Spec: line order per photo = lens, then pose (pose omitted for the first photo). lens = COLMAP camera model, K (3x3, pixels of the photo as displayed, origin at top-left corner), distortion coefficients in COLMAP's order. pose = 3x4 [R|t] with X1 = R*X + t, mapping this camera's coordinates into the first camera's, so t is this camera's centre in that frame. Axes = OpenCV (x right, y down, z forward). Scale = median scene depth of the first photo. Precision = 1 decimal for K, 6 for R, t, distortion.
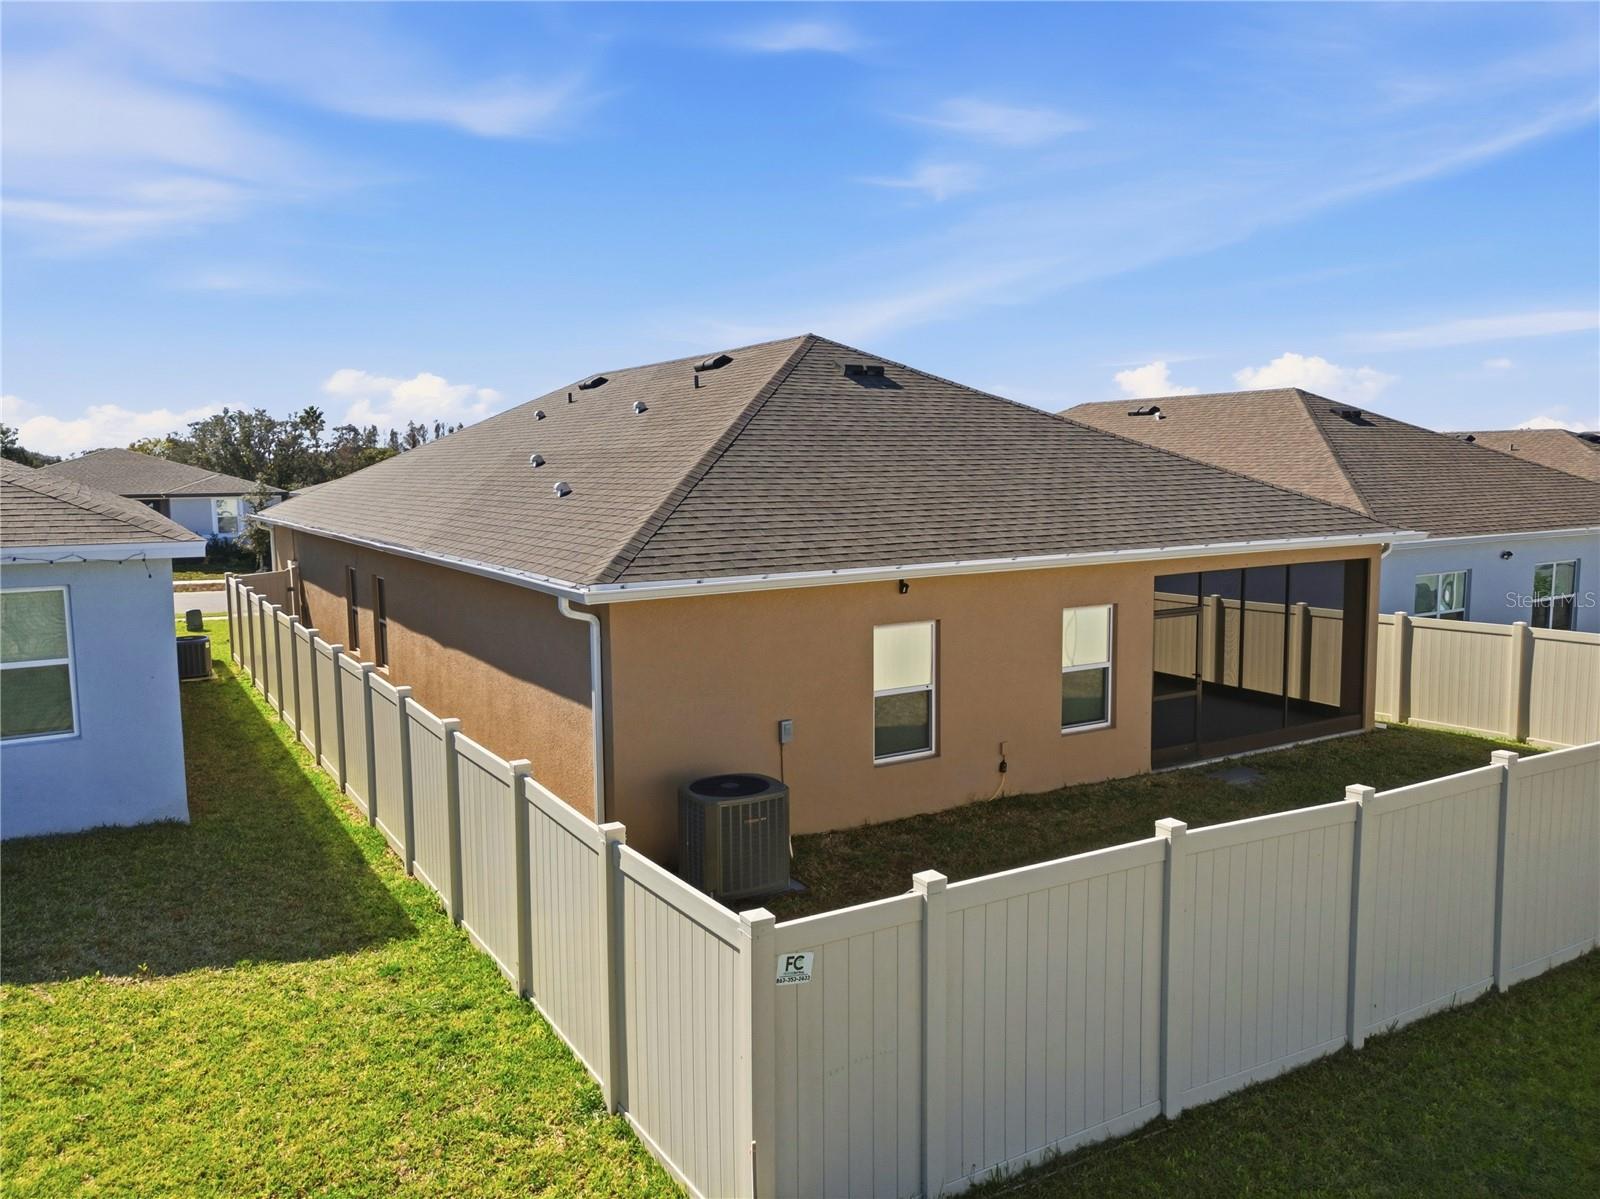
lens RADIAL K [[1178.9, 0, 800.0], [0, 1178.9, 599.5], [0, 0, 1]] dist [0.082695, -0.099892]
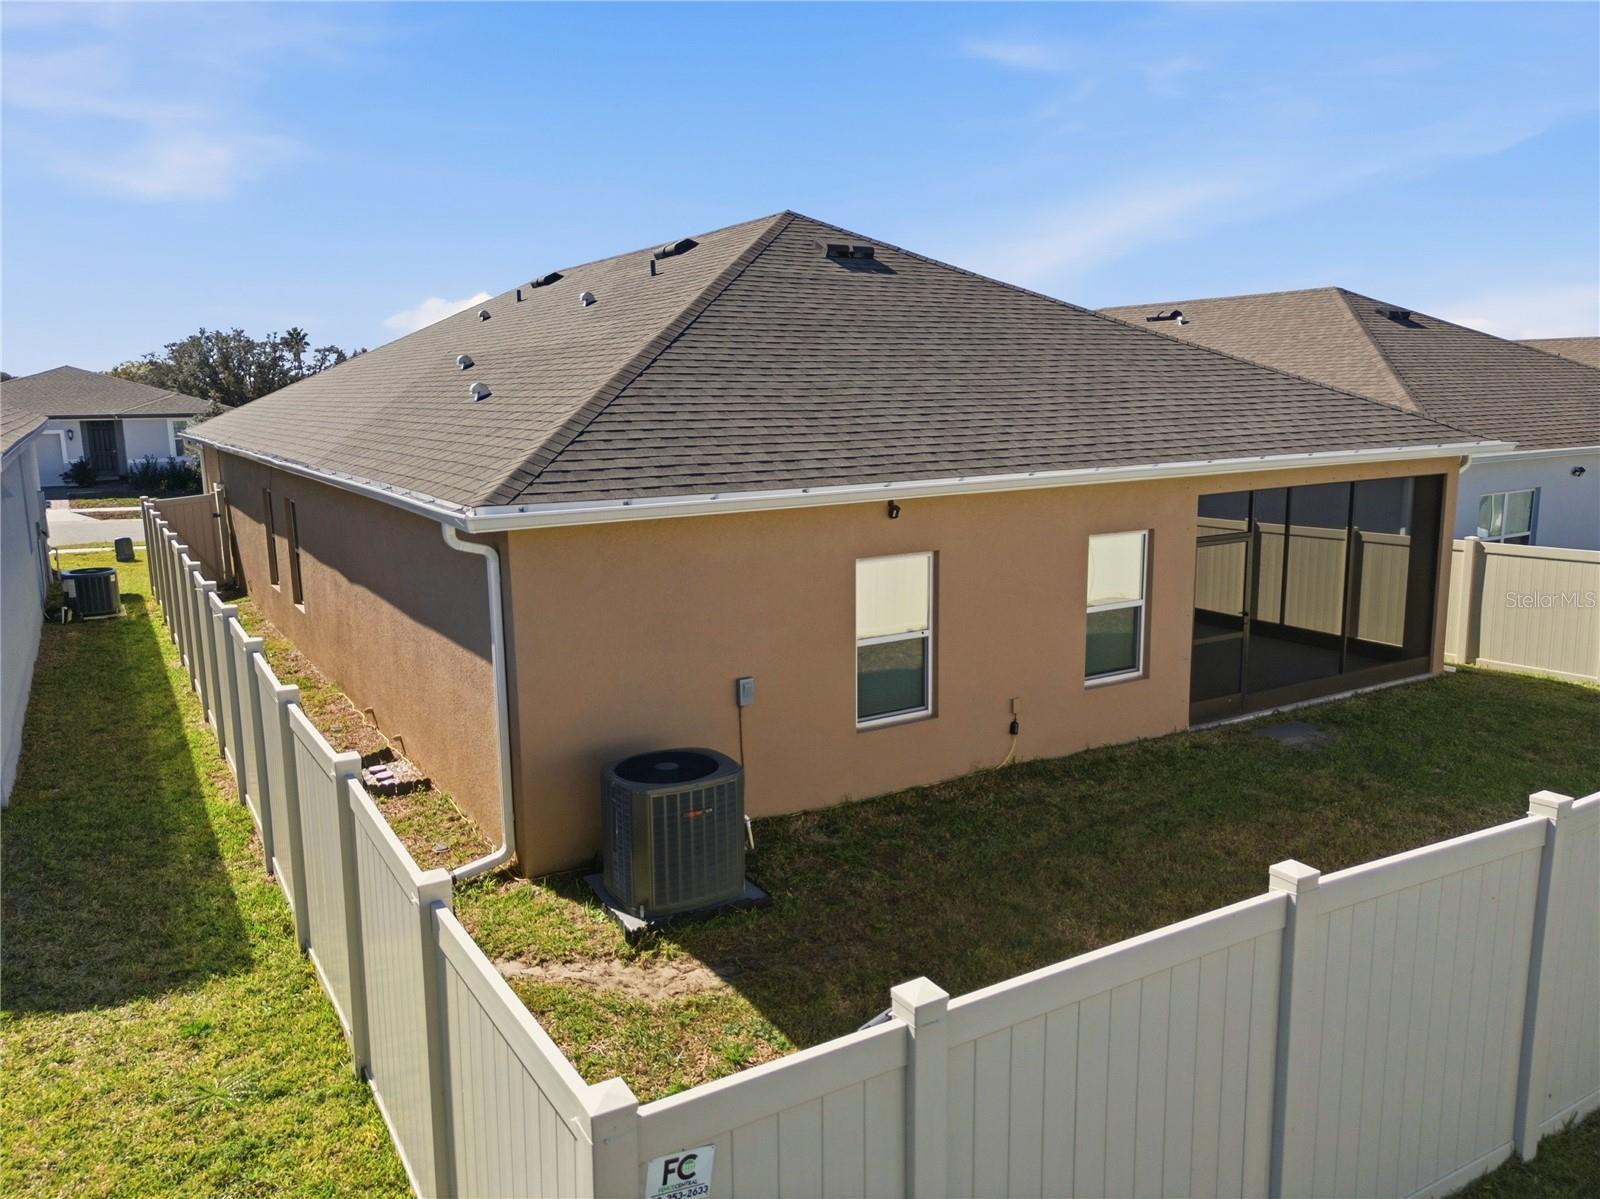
lens RADIAL K [[1173.1, 0, 803.3], [0, 1173.1, 599.7], [0, 0, 1]] dist [0.089691, -0.094941]
pose [[0.999989, -0.003703, 0.002957, 0.021944], [0.003510, 0.998015, 0.062877, -0.000011], [-0.003184, -0.062866, 0.998017, 0.183226]]
